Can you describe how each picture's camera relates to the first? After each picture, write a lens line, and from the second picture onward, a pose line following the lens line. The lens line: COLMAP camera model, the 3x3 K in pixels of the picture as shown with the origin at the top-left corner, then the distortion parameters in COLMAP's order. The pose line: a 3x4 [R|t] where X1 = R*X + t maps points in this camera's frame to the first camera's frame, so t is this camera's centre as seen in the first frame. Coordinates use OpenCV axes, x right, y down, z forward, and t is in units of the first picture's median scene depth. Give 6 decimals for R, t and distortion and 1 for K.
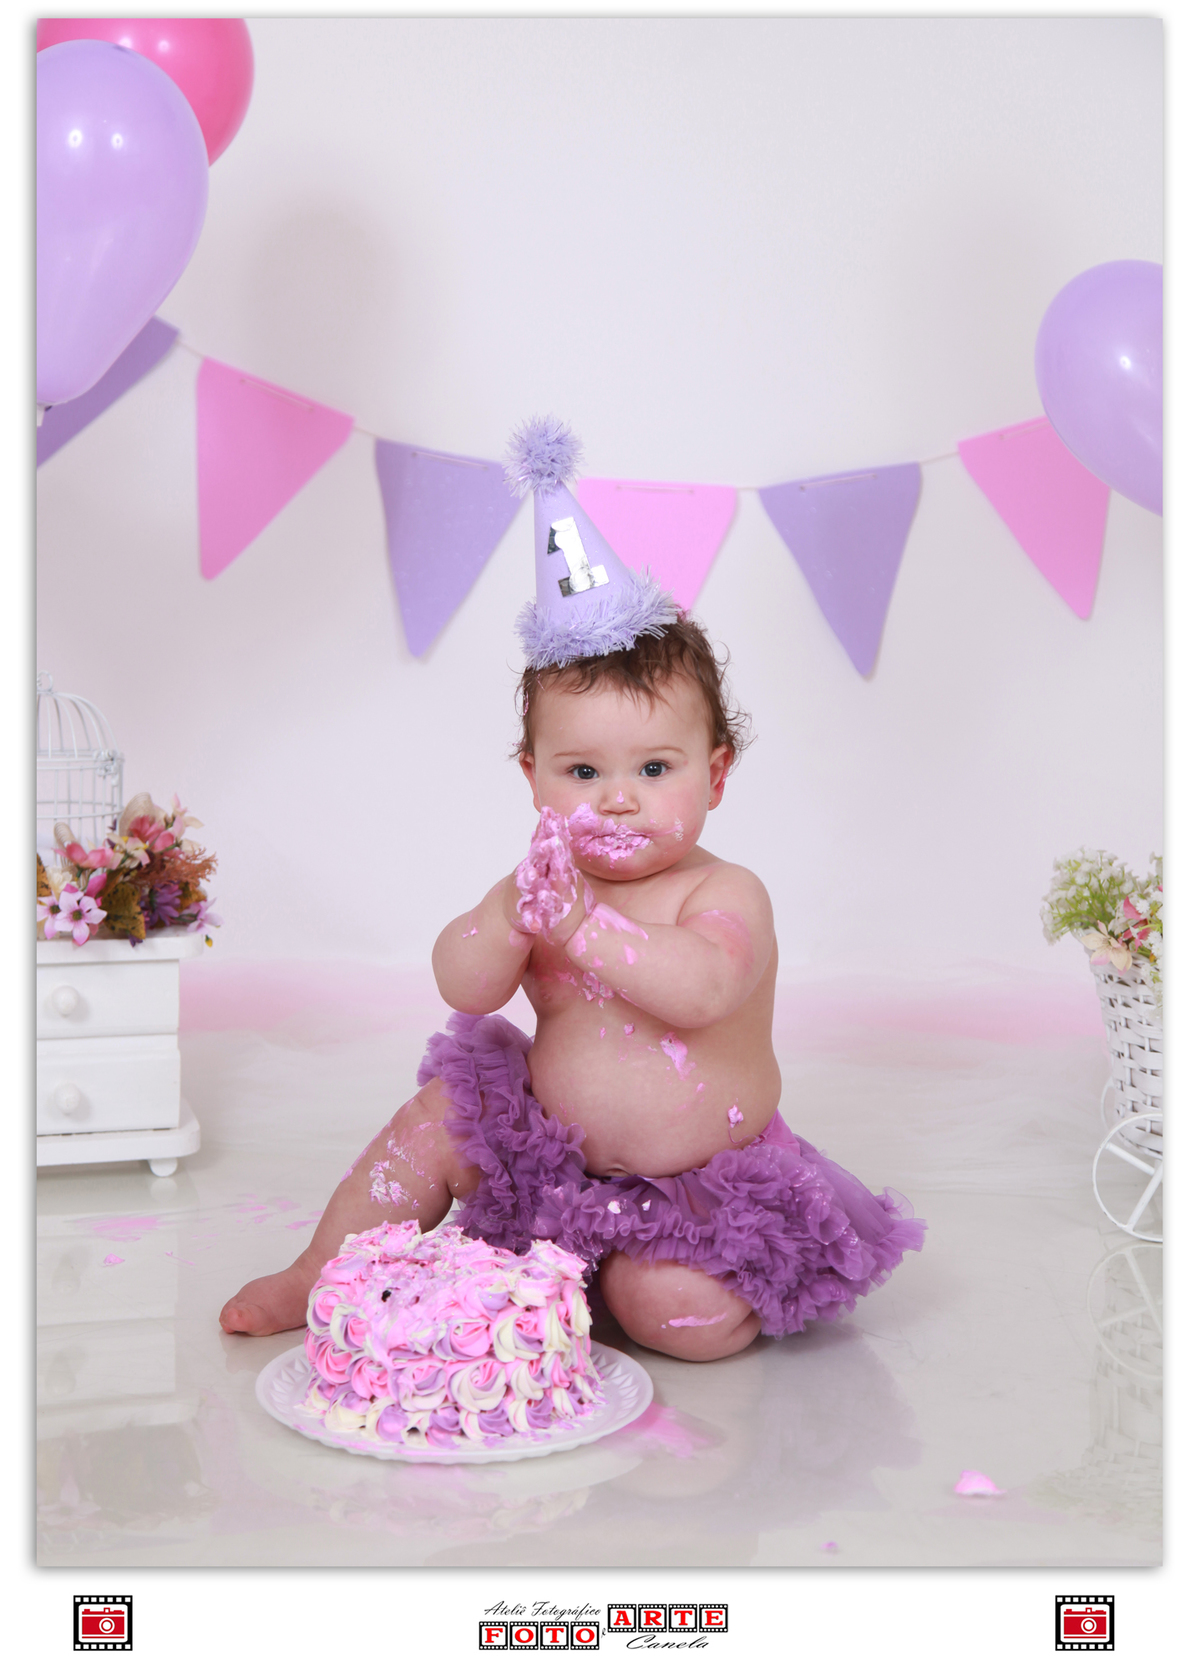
lens RADIAL K [[2834.0, 0, 660.7], [0, 2834.0, 832.8], [0, 0, 1]] dist [0.394987, -0.052390]
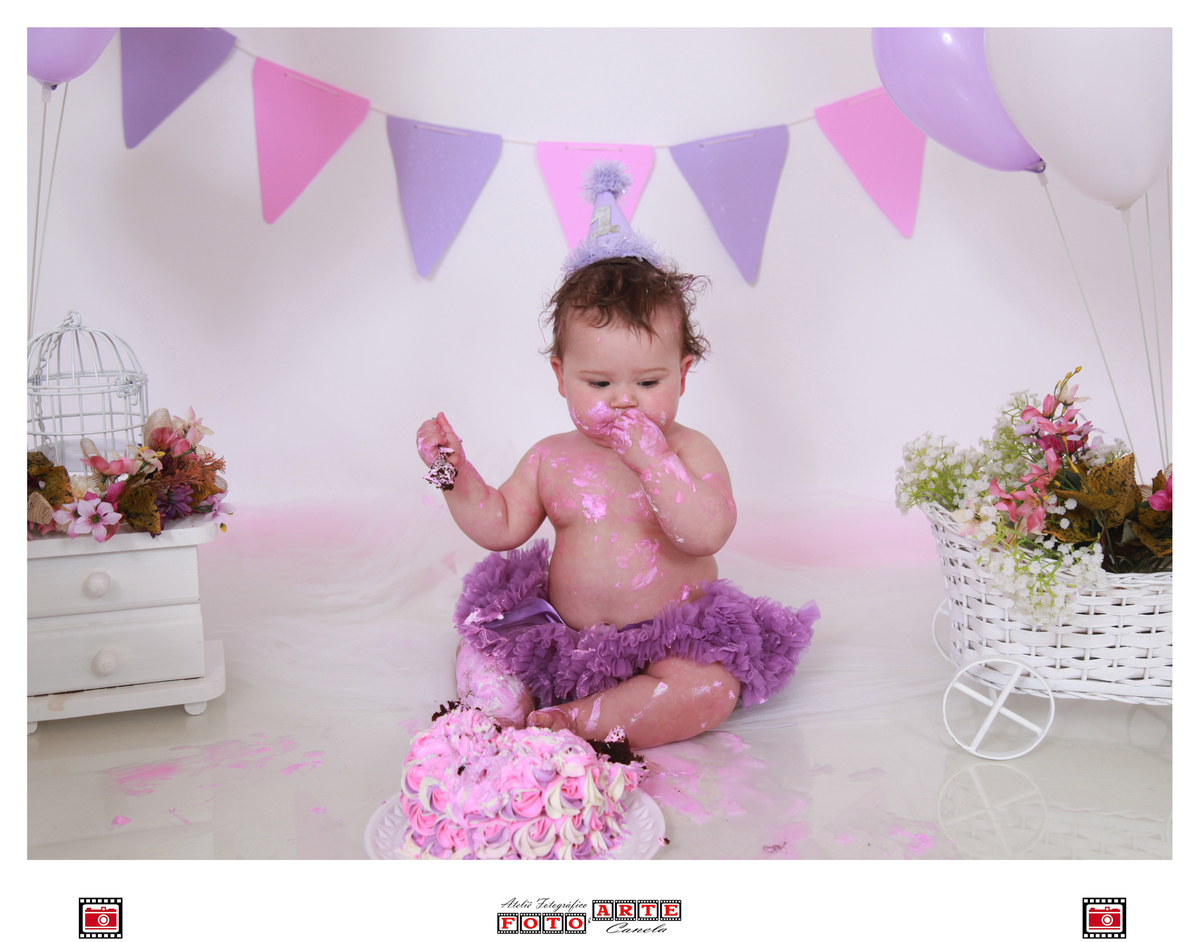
lens RADIAL K [[1500.7, 0, 652.4], [0, 1500.7, 466.9], [0, 0, 1]] dist [0.145192, -0.031743]
pose [[0.999714, -0.023095, 0.006241, 0.023935], [0.022472, 0.996029, 0.086144, -0.040729], [-0.008206, -0.085979, 0.996263, 0.355649]]
